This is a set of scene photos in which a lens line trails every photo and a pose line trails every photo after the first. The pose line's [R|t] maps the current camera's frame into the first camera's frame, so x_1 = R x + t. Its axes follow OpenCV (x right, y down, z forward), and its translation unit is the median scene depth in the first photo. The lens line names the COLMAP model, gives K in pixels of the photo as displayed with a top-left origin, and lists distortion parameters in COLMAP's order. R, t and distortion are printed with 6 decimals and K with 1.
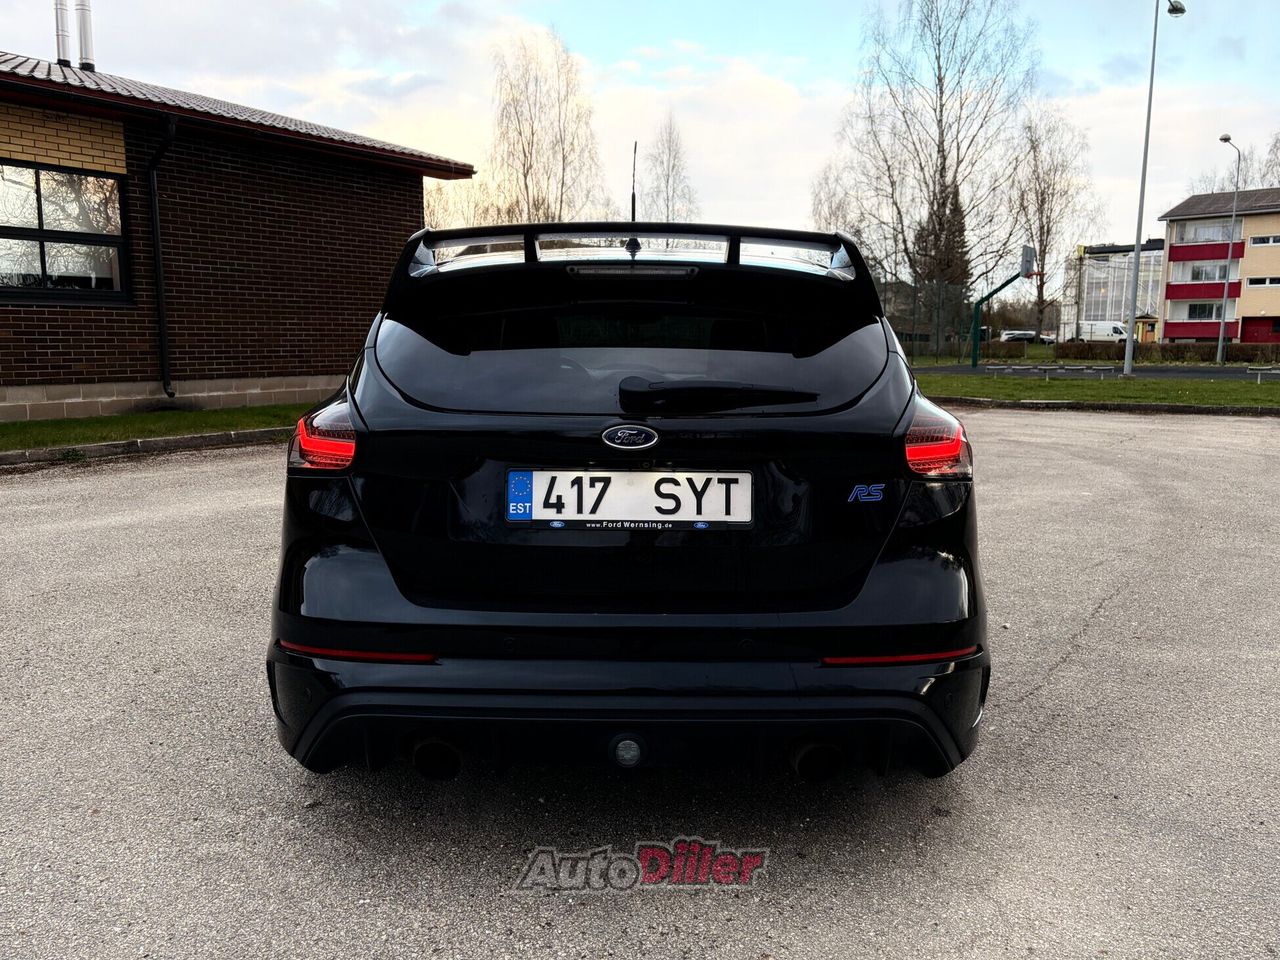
lens RADIAL K [[1048.6, 0, 640.0], [0, 1048.6, 480.0], [0, 0, 1]] dist [0.046719, -0.036773]
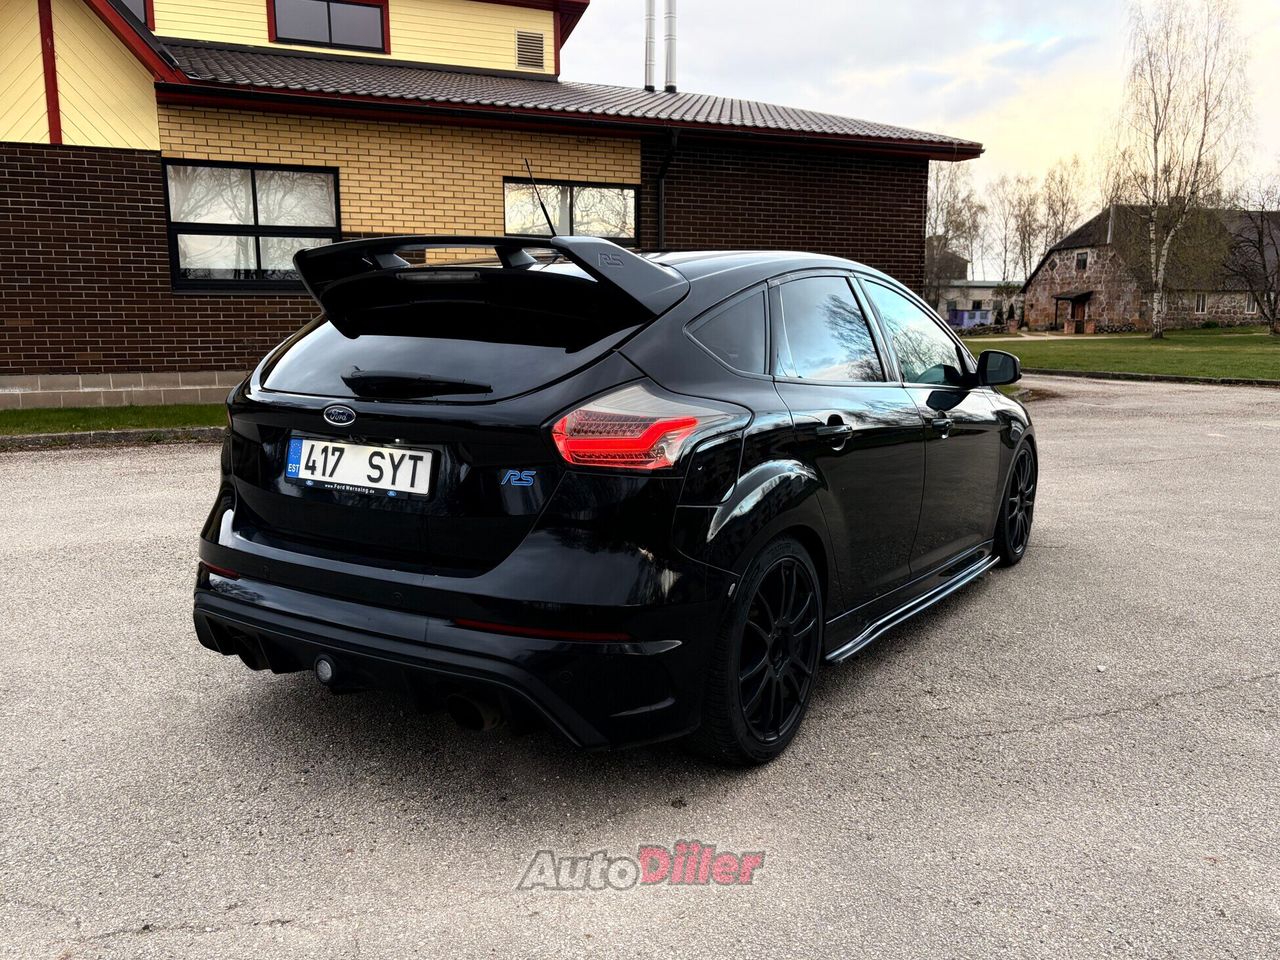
lens RADIAL K [[1048.6, 0, 640.0], [0, 1048.6, 480.0], [0, 0, 1]] dist [0.046719, -0.036773]
pose [[0.839917, 0.080068, -0.536776, 0.921214], [-0.071599, 0.996760, 0.036649, -0.035279], [0.537972, 0.007651, 0.842928, 0.149200]]
